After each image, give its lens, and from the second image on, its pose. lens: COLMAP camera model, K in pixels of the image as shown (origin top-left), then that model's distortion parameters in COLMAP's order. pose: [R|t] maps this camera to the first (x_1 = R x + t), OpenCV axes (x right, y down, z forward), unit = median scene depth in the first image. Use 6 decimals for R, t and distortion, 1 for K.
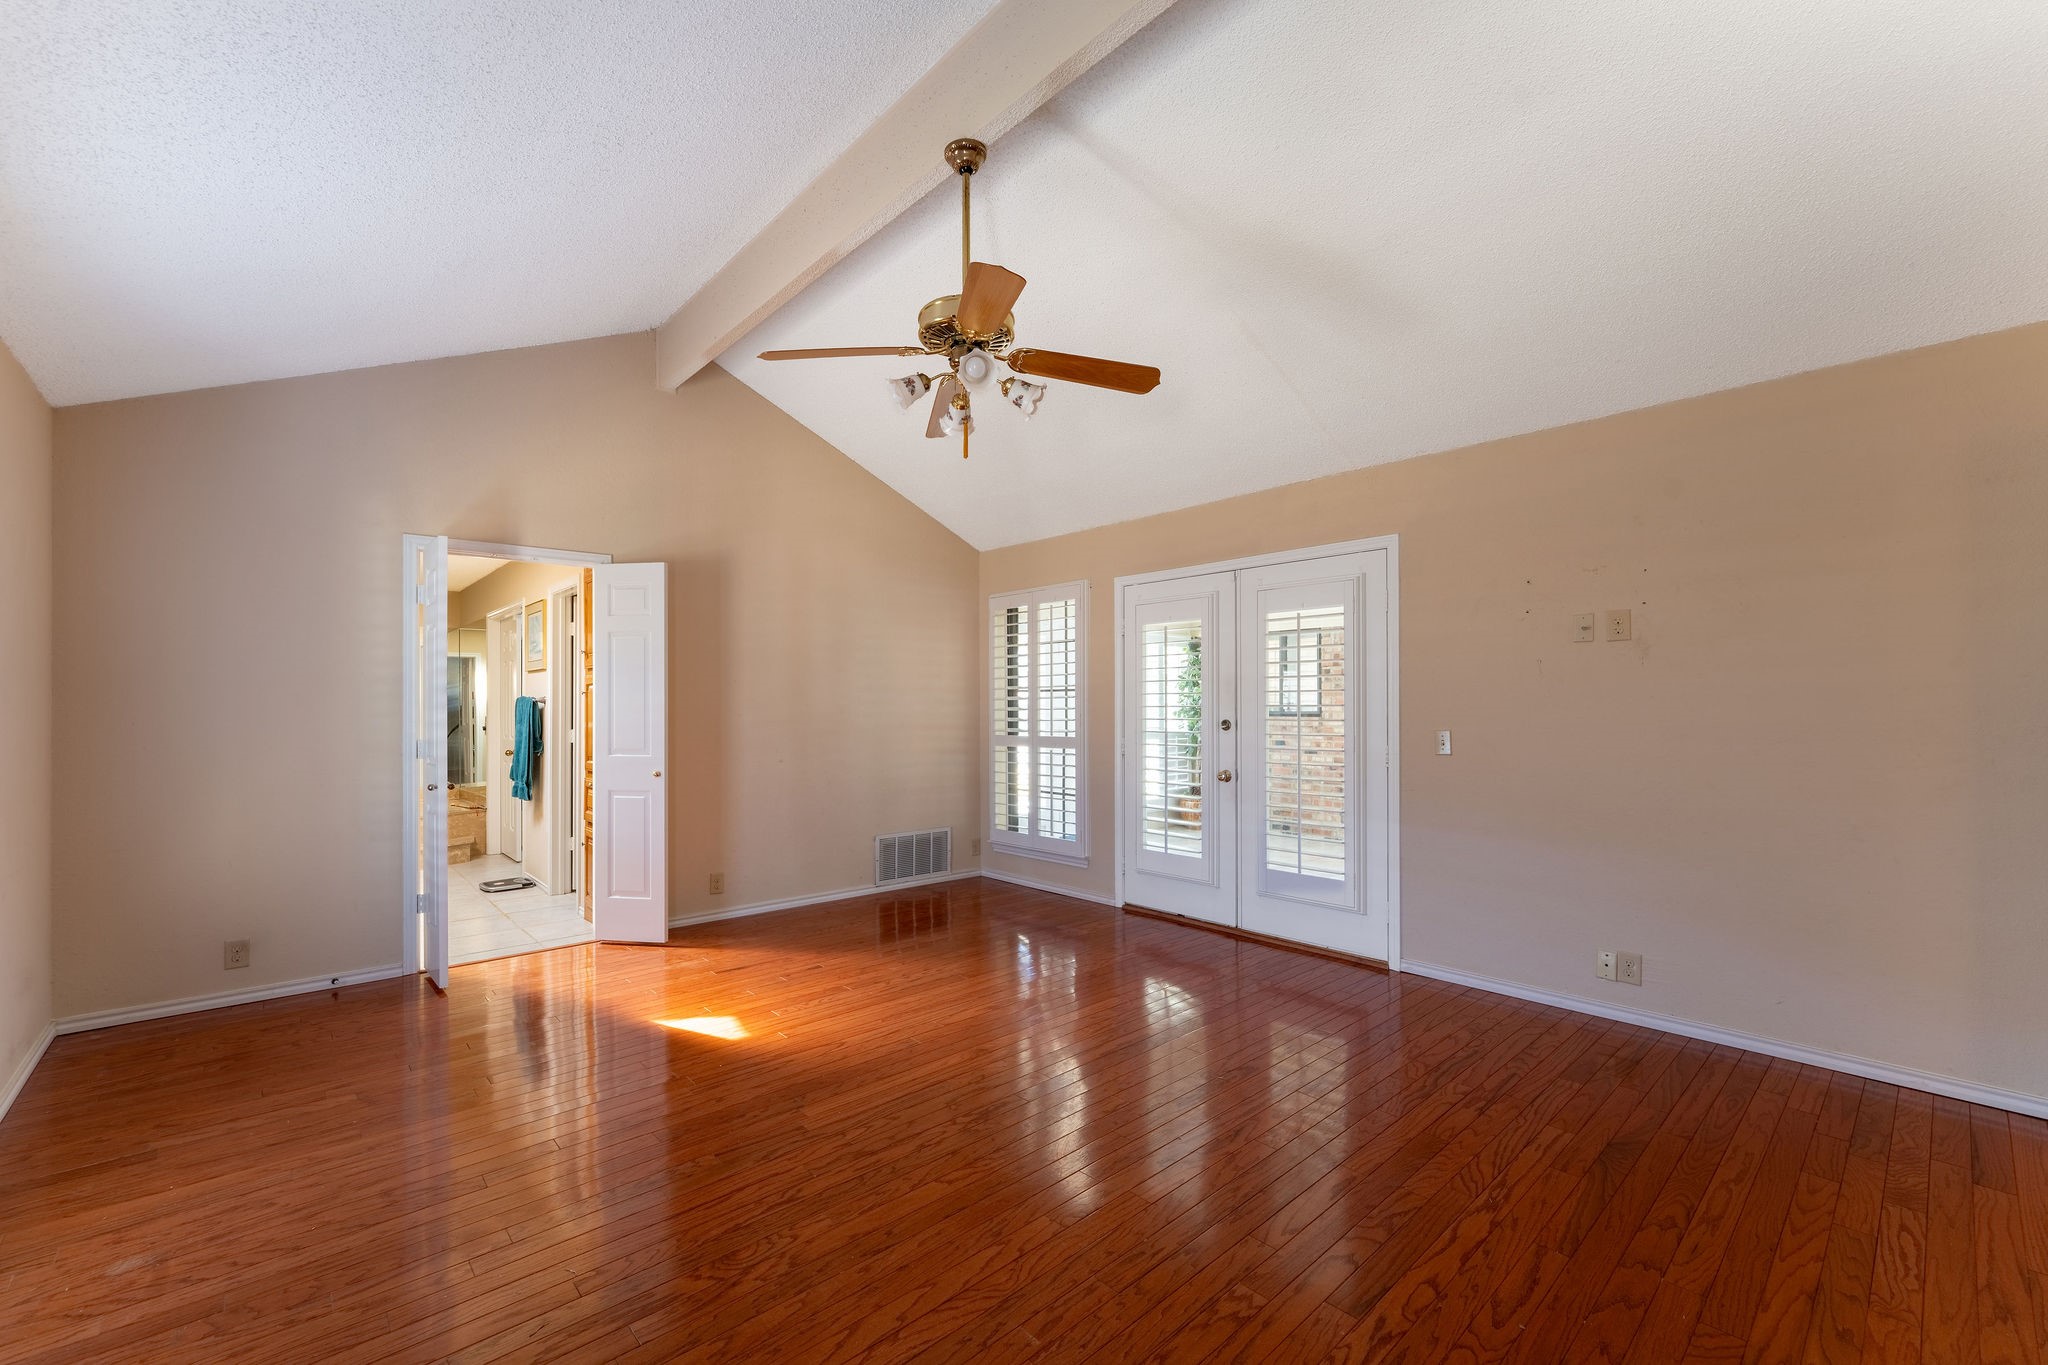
lens RADIAL K [[843.2, 0, 1025.4], [0, 843.2, 692.5], [0, 0, 1]] dist [-0.003045, -0.000074]
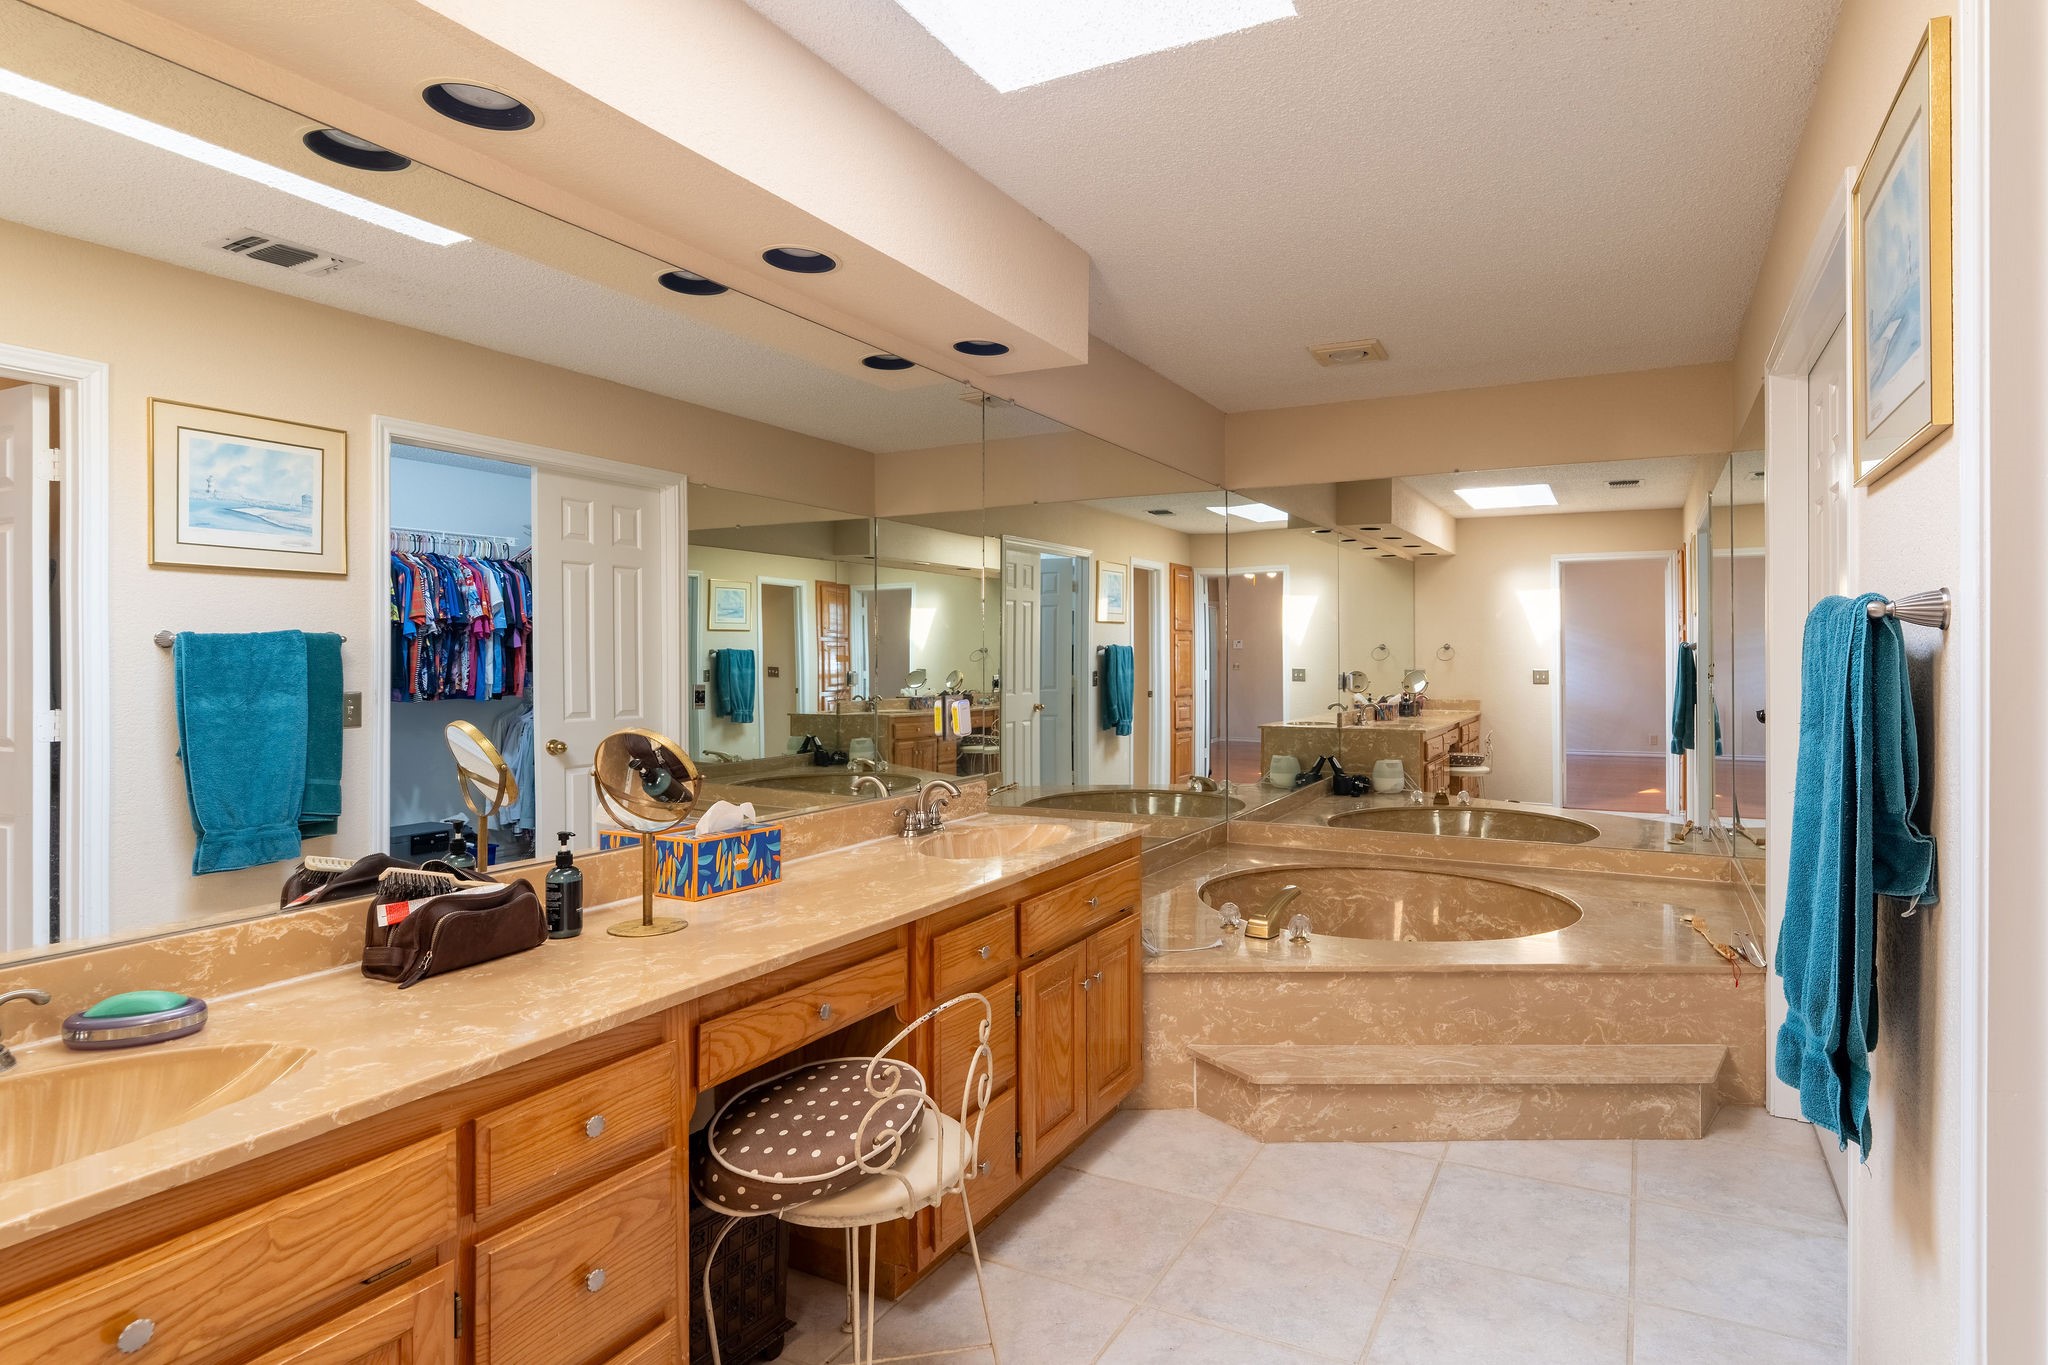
lens RADIAL K [[1119.7, 0, 1025.1], [0, 1119.7, 670.0], [0, 0, 1]] dist [0.000762, 0.000291]
pose [[0.332927, 0.010024, -0.942899, -0.412629], [0.007742, 0.999881, 0.013363, 0.017054], [0.942921, -0.011749, 0.332810, 0.738475]]
